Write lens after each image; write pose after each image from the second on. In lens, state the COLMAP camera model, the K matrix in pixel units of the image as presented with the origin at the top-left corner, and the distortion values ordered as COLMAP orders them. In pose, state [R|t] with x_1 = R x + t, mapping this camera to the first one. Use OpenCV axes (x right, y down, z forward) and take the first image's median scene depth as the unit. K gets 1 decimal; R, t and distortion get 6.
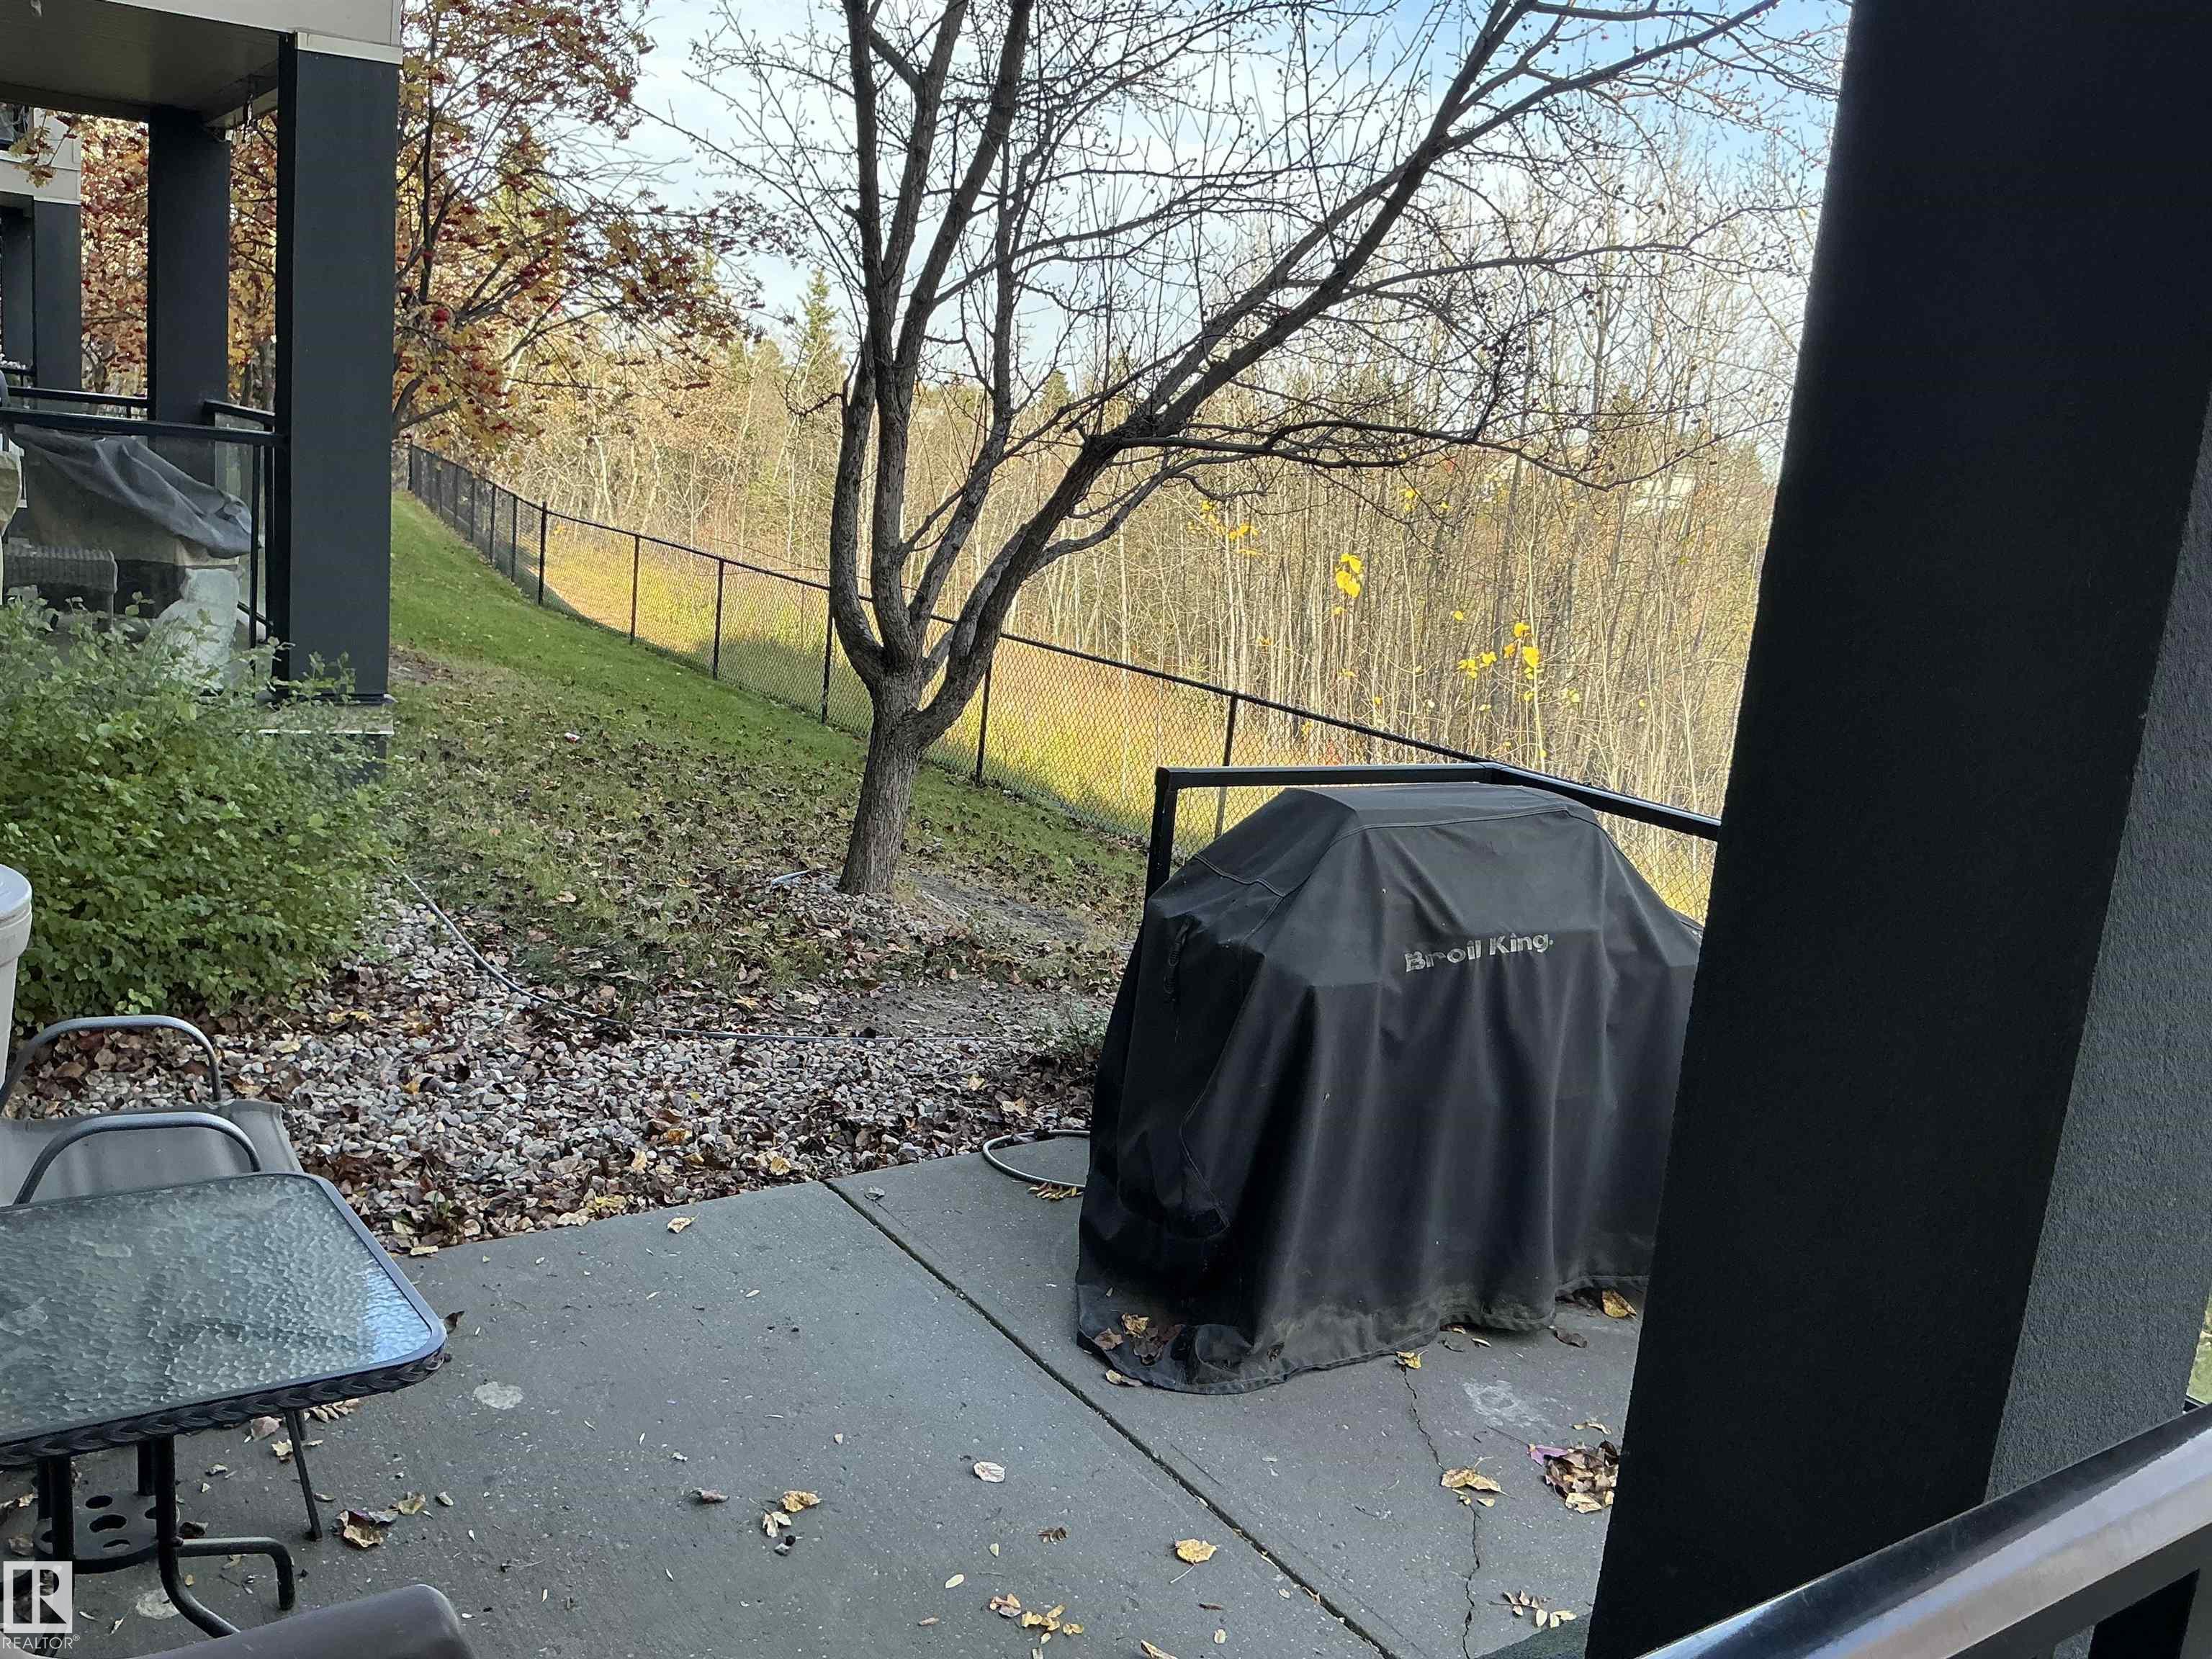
lens RADIAL K [[1817.7, 0, 1103.0], [0, 1817.7, 815.8], [0, 0, 1]] dist [0.052352, -0.143808]
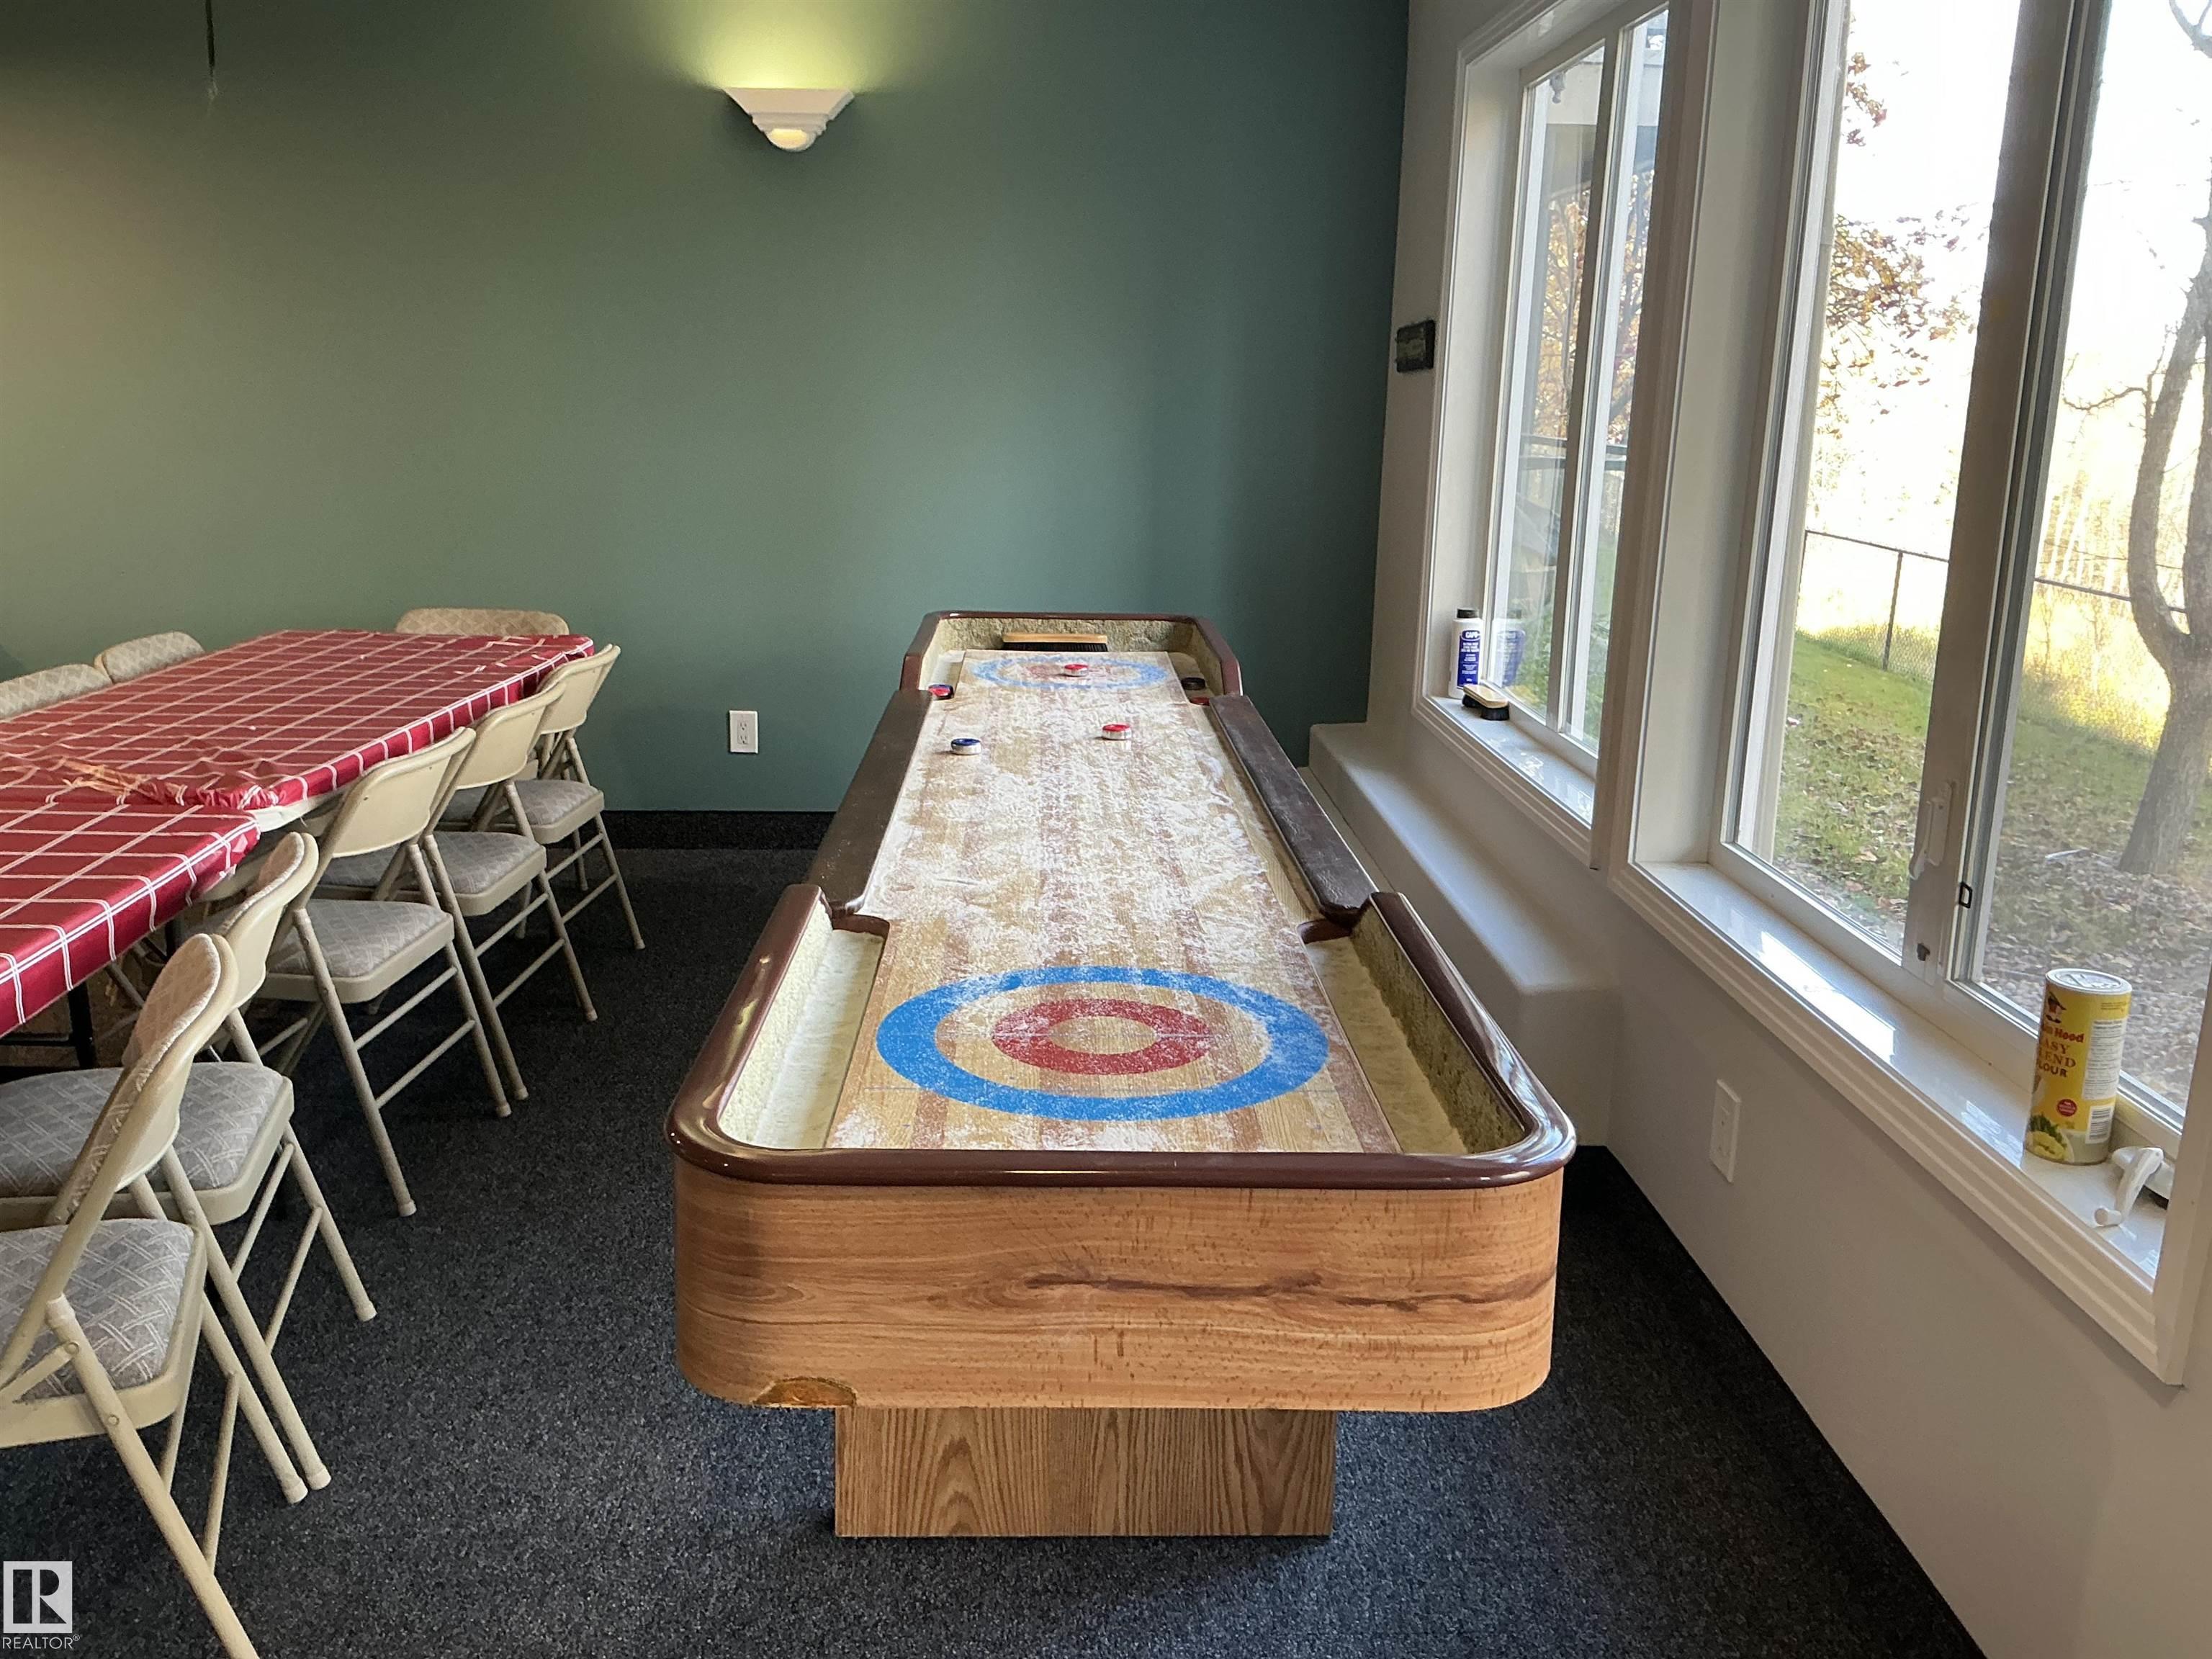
lens RADIAL K [[1817.7, 0, 1103.0], [0, 1817.7, 815.8], [0, 0, 1]] dist [0.052352, -0.143808]
pose [[0.842159, 0.047927, -0.537096, -0.081731], [-0.046838, 0.998779, 0.015683, 0.022534], [0.537192, 0.011949, 0.843376, -0.193770]]
